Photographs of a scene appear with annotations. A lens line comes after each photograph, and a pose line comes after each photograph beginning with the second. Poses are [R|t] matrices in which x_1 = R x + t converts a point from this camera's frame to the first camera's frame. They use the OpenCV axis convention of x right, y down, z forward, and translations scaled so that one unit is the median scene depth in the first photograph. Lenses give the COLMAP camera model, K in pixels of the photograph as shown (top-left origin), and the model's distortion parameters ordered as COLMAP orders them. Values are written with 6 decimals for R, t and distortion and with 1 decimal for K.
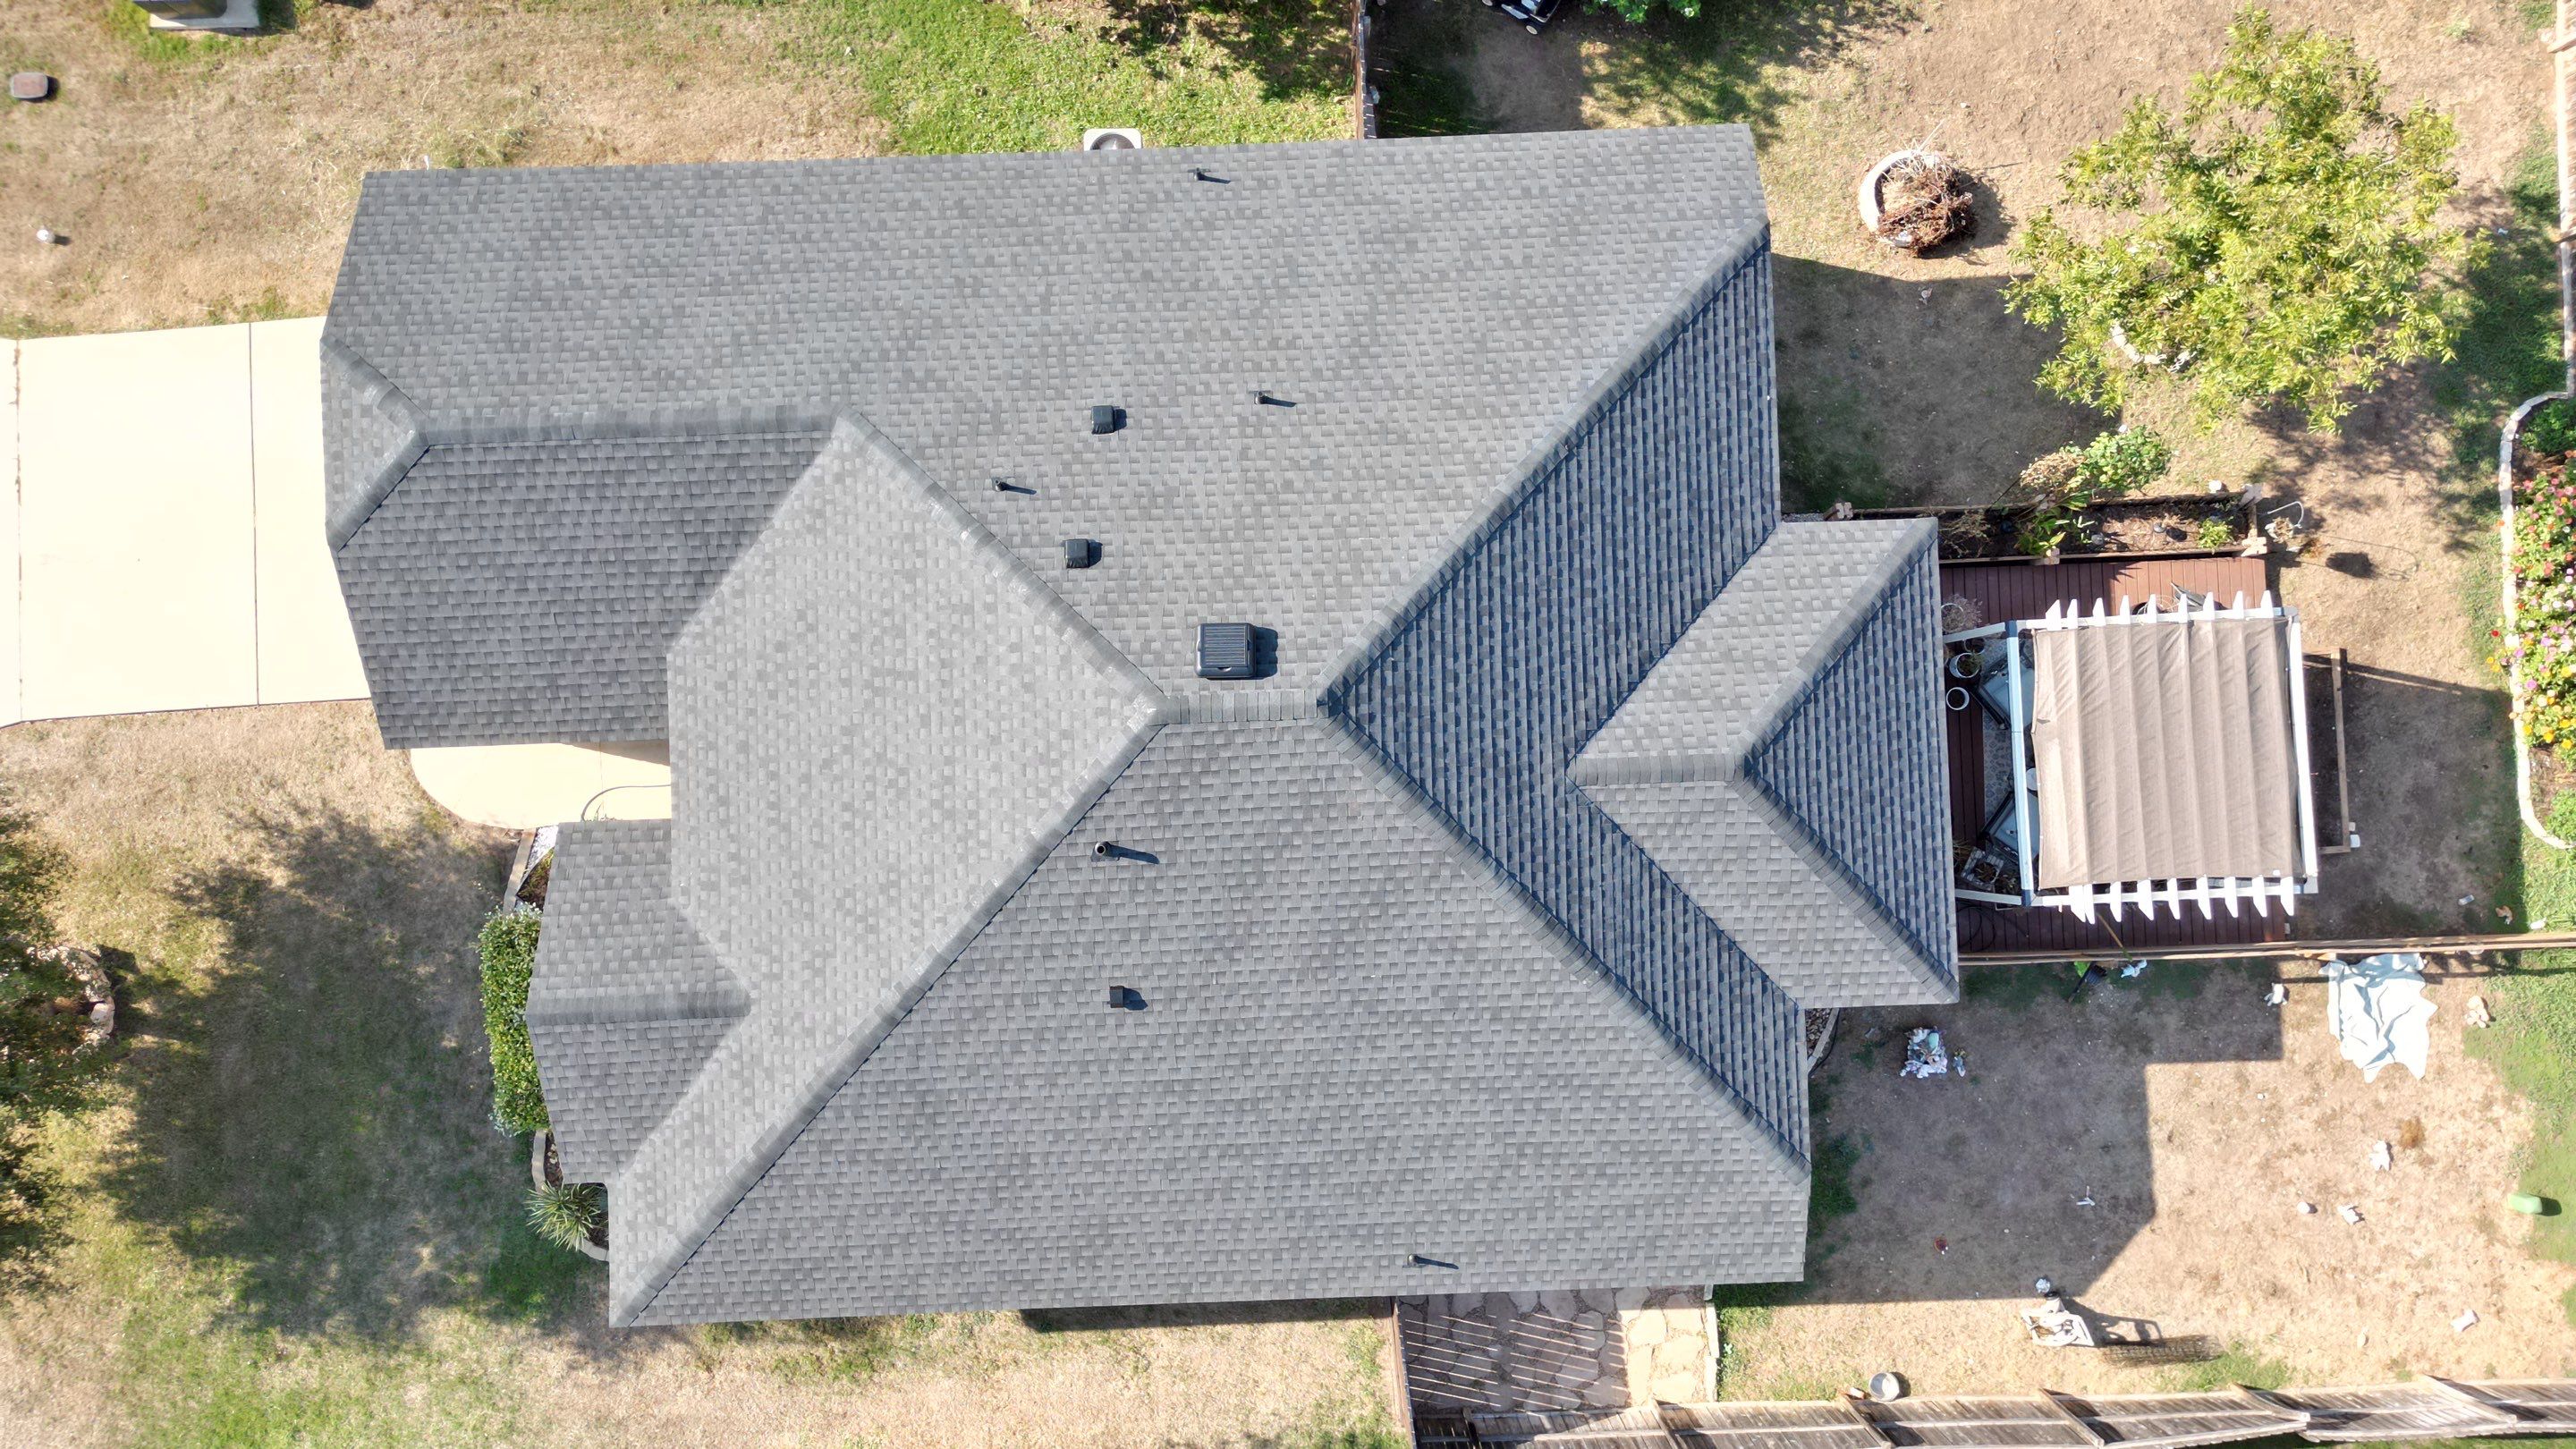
lens RADIAL K [[1801.0, 0, 1289.1], [0, 1801.0, 727.6], [0, 0, 1]] dist [0.085744, -0.087318]
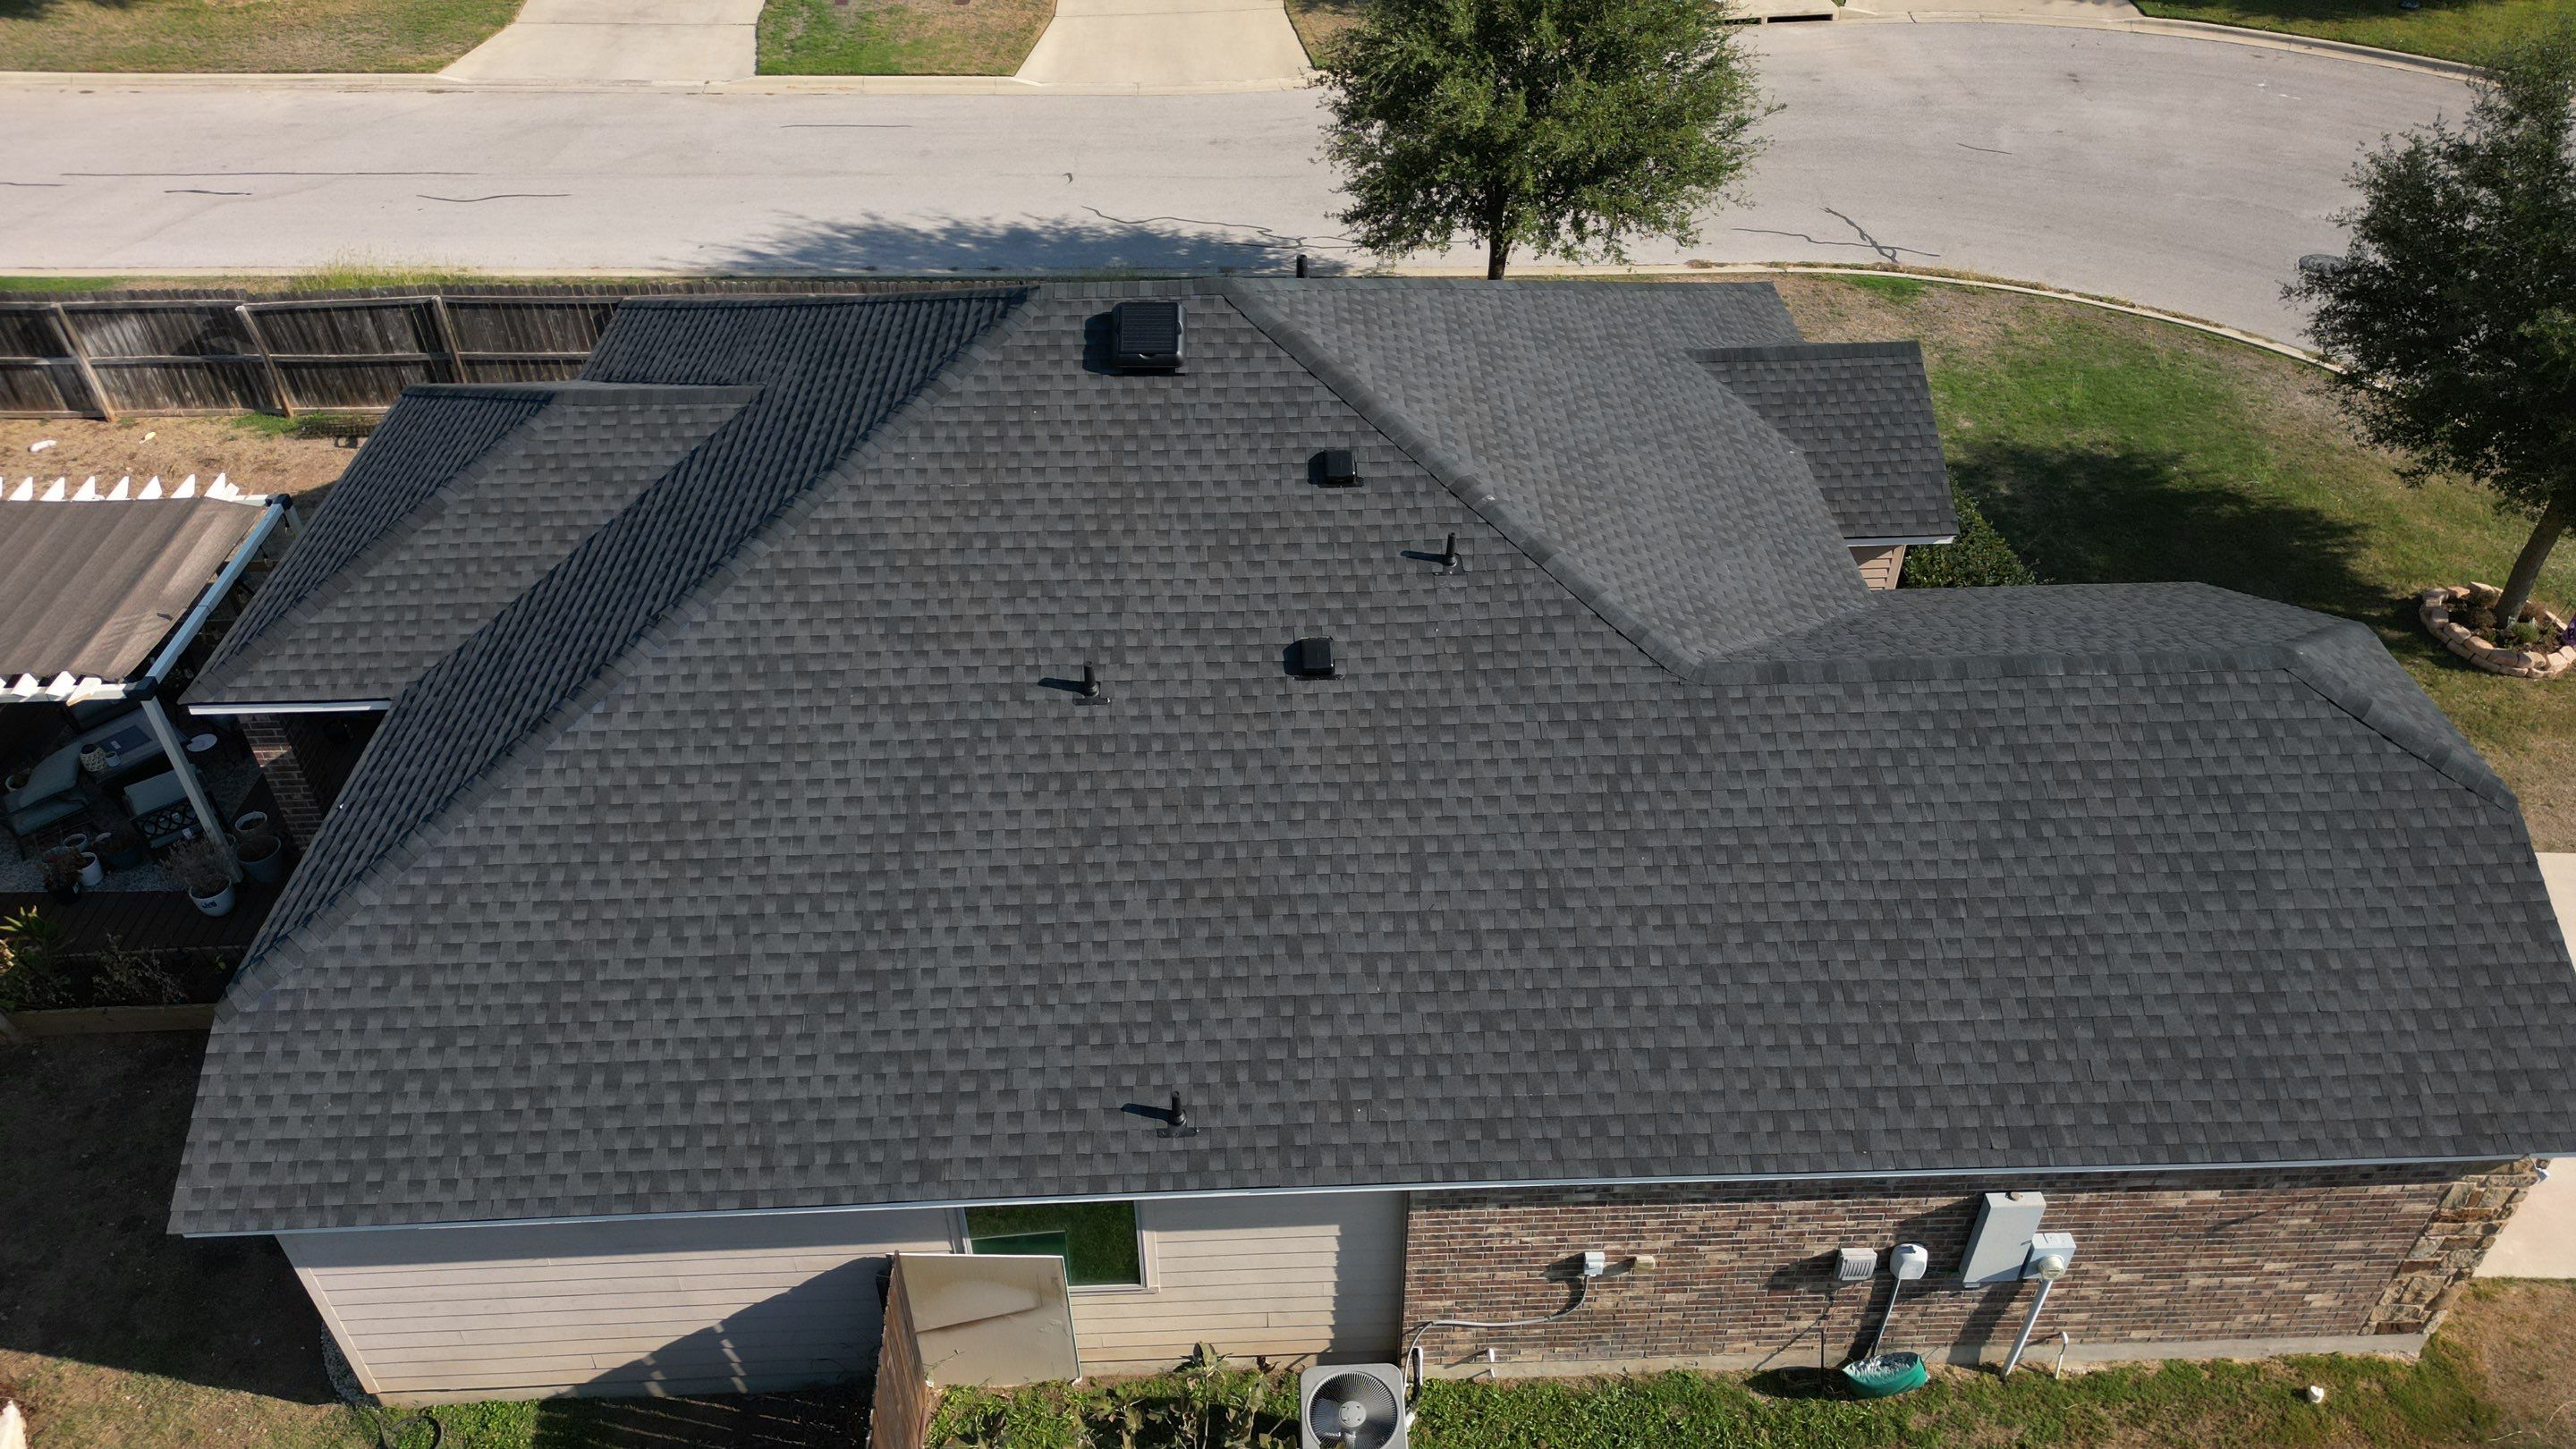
lens RADIAL K [[1801.0, 0, 1275.1], [0, 1801.0, 727.7], [0, 0, 1]] dist [0.085744, -0.087318]
pose [[-0.999983, -0.001090, 0.005663, -0.089615], [0.005174, -0.602993, 0.797730, -0.734496], [0.002545, 0.797746, 0.602989, 0.592272]]
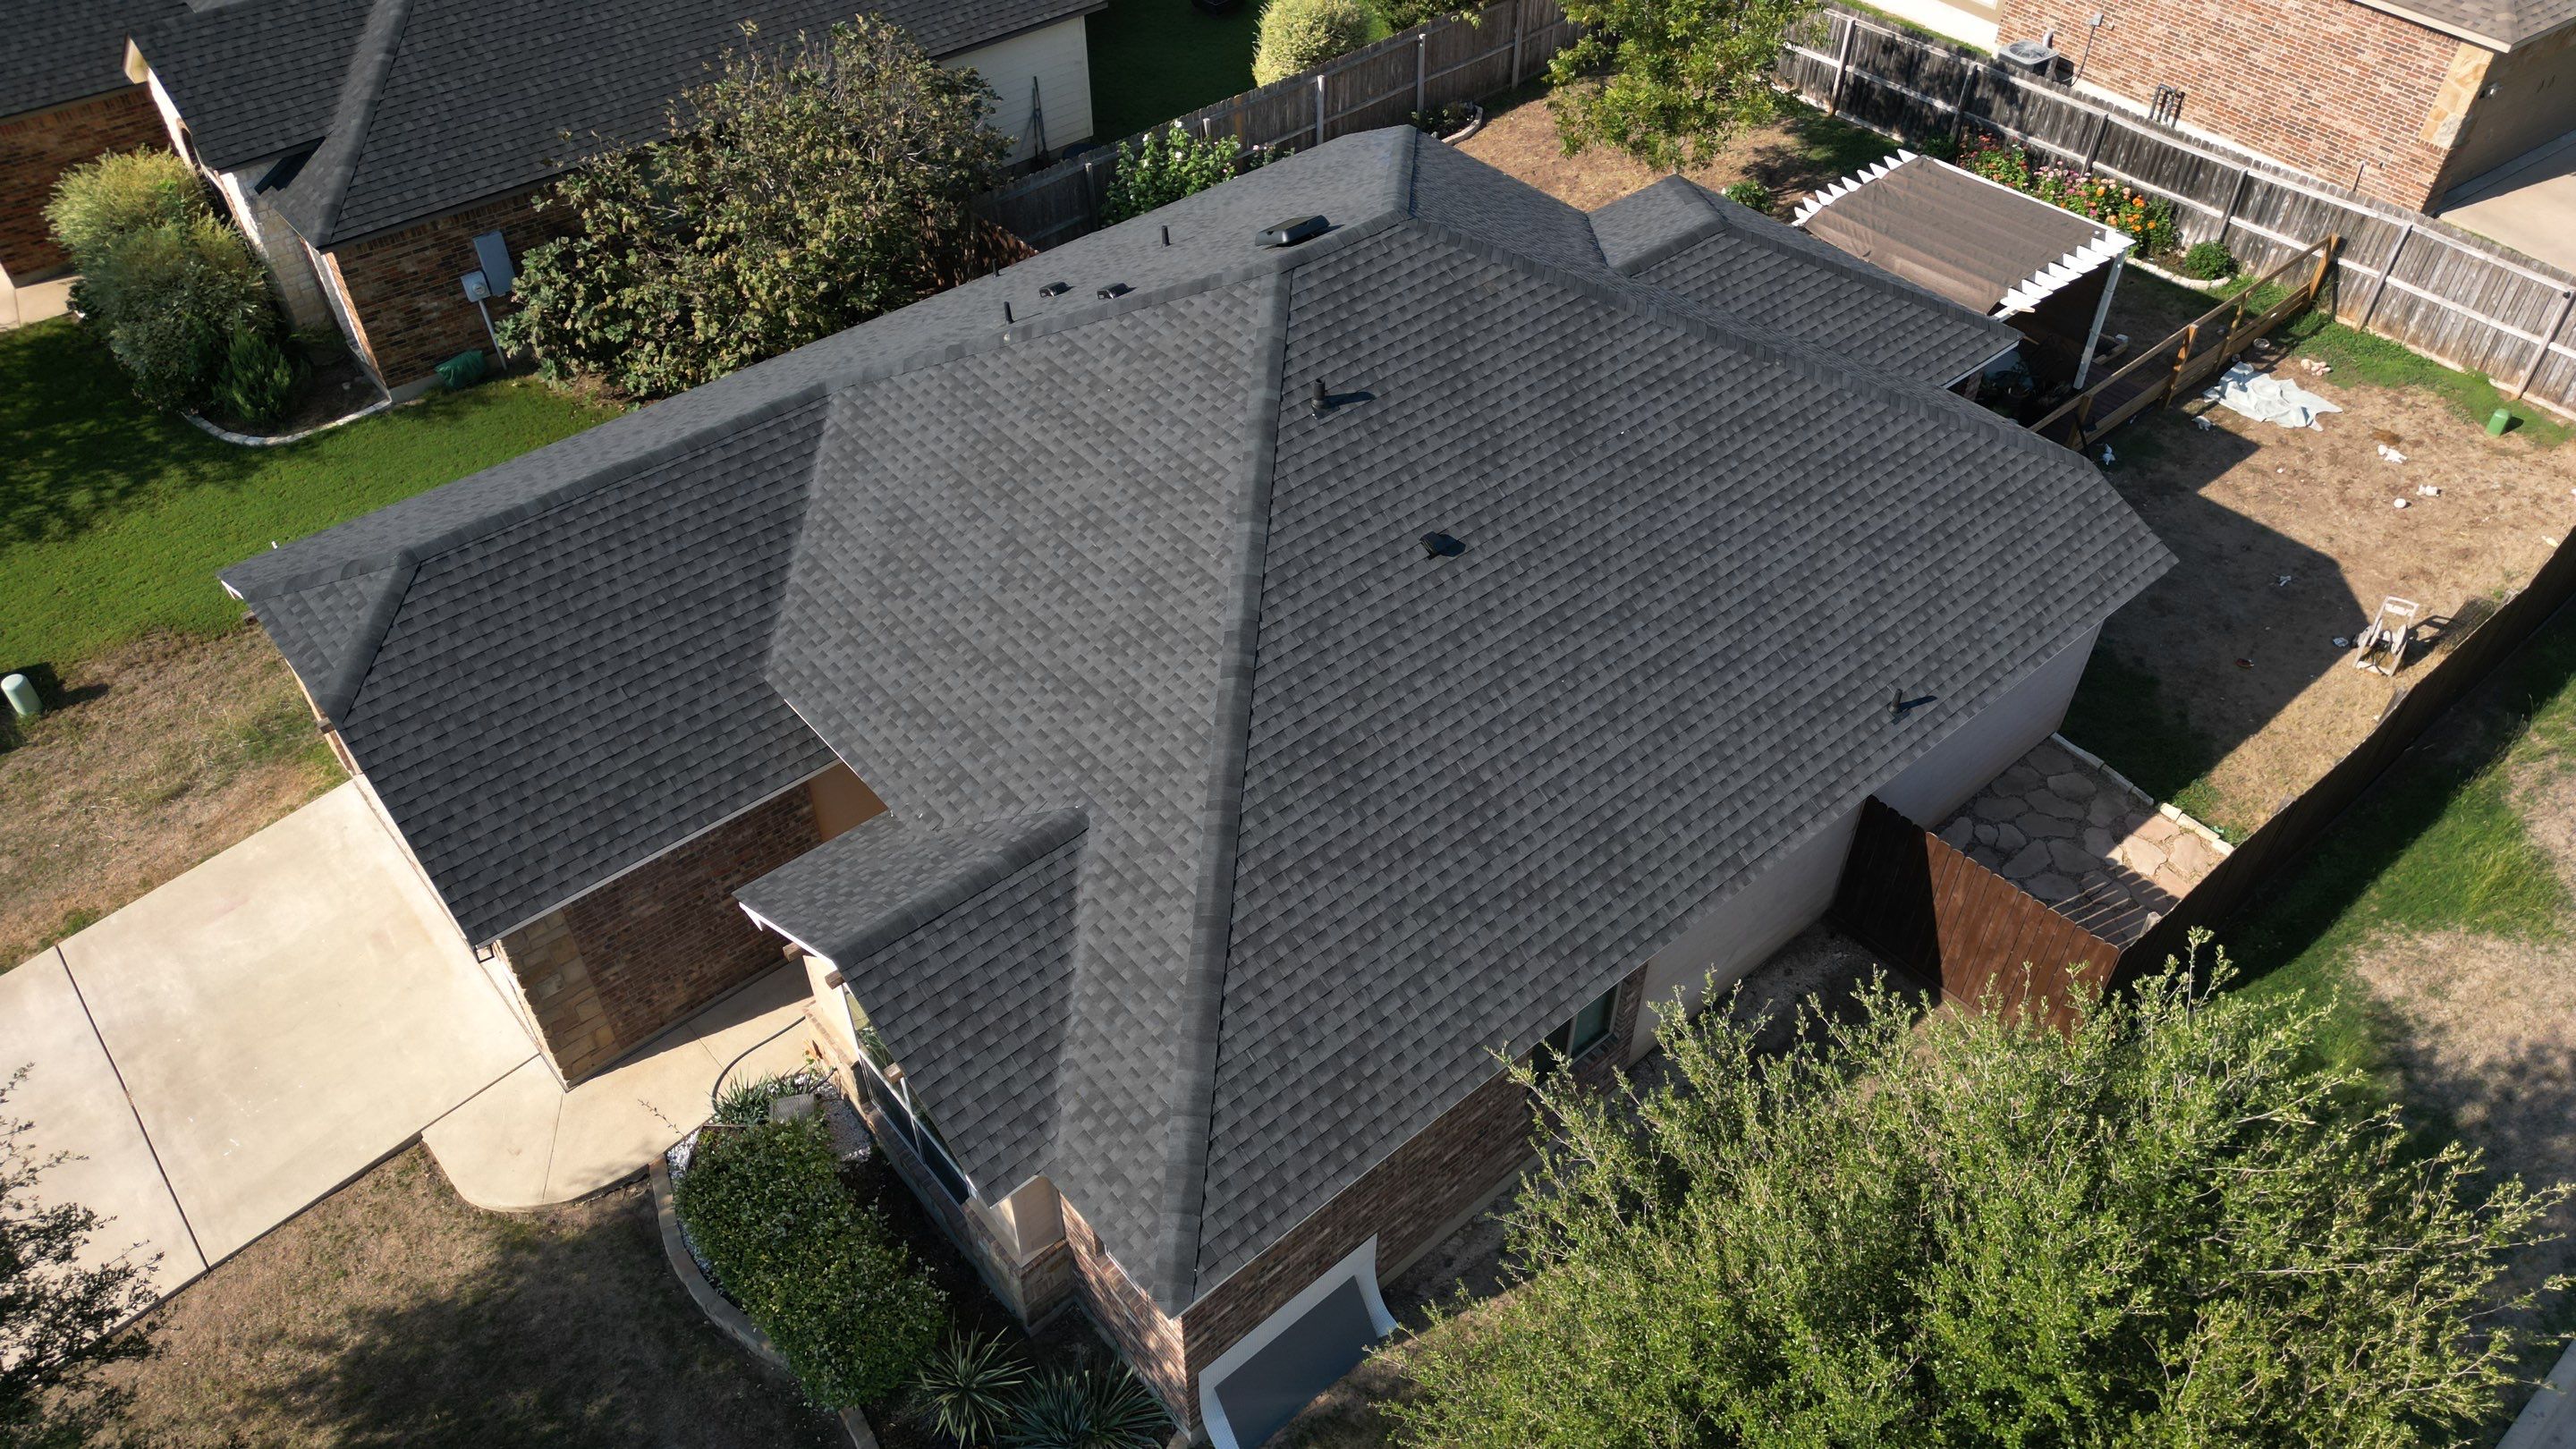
lens RADIAL K [[1801.0, 0, 1291.8], [0, 1801.0, 729.3], [0, 0, 1]] dist [0.085744, -0.087318]
pose [[0.784107, -0.430037, 0.447486, -0.563812], [0.620412, 0.562037, -0.546995, 0.618670], [-0.016276, 0.706528, 0.707498, 0.430978]]
